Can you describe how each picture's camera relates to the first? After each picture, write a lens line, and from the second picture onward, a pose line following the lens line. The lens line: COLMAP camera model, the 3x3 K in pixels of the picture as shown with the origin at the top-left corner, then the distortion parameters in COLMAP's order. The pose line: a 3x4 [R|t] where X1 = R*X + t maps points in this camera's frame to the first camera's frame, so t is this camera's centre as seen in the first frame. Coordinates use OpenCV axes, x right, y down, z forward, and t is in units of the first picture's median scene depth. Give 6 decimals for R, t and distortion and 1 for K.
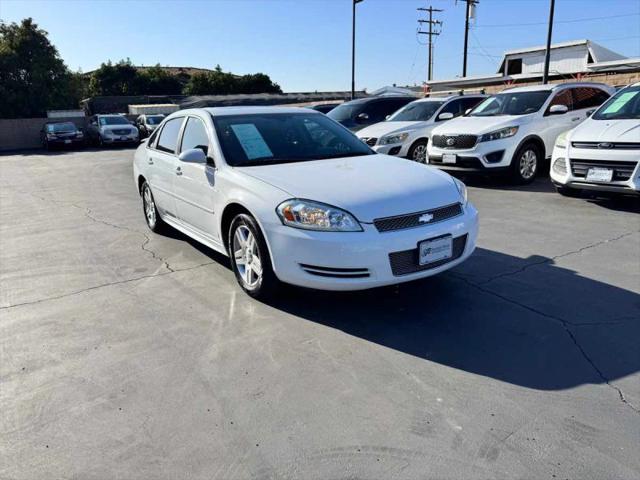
lens RADIAL K [[450.6, 0, 318.9], [0, 450.6, 239.8], [0, 0, 1]] dist [0.031267, -0.034797]
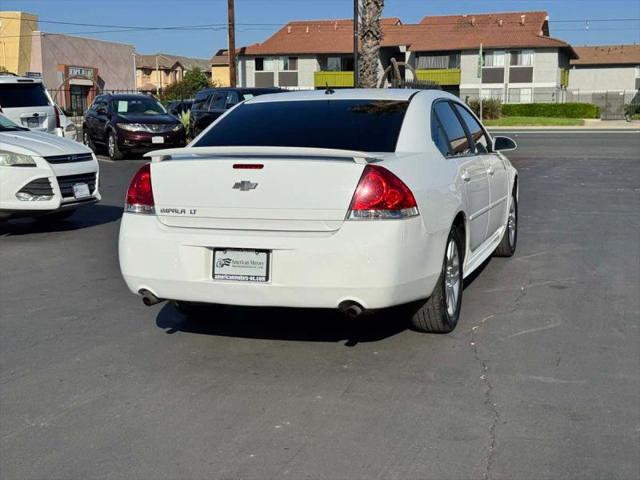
lens RADIAL K [[897.9, 0, 319.7], [0, 897.9, 223.9], [0, 0, 1]] dist [0.233153, -0.520275]
pose [[-0.612154, -0.049155, 0.789209, -1.084470], [0.241567, 0.938727, 0.245840, -0.413427], [-0.752936, 0.341139, -0.562771, 1.701281]]
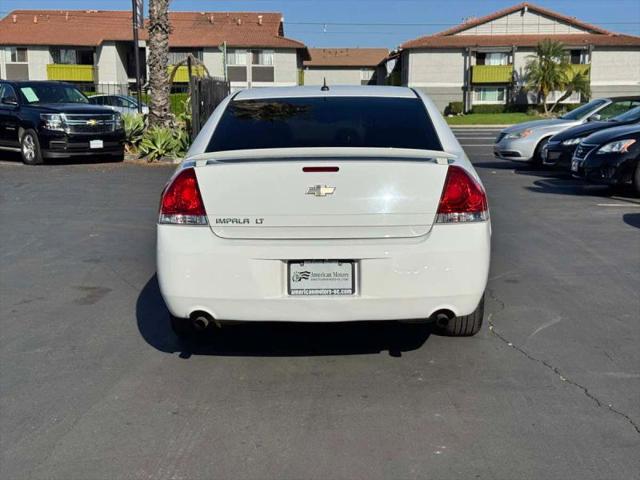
lens RADIAL K [[897.9, 0, 319.7], [0, 897.9, 223.9], [0, 0, 1]] dist [0.233153, -0.520275]
pose [[-0.820833, -0.025577, 0.570596, -0.811489], [0.189685, 0.930091, 0.314564, -0.472858], [-0.538752, 0.366438, -0.758597, 1.862813]]
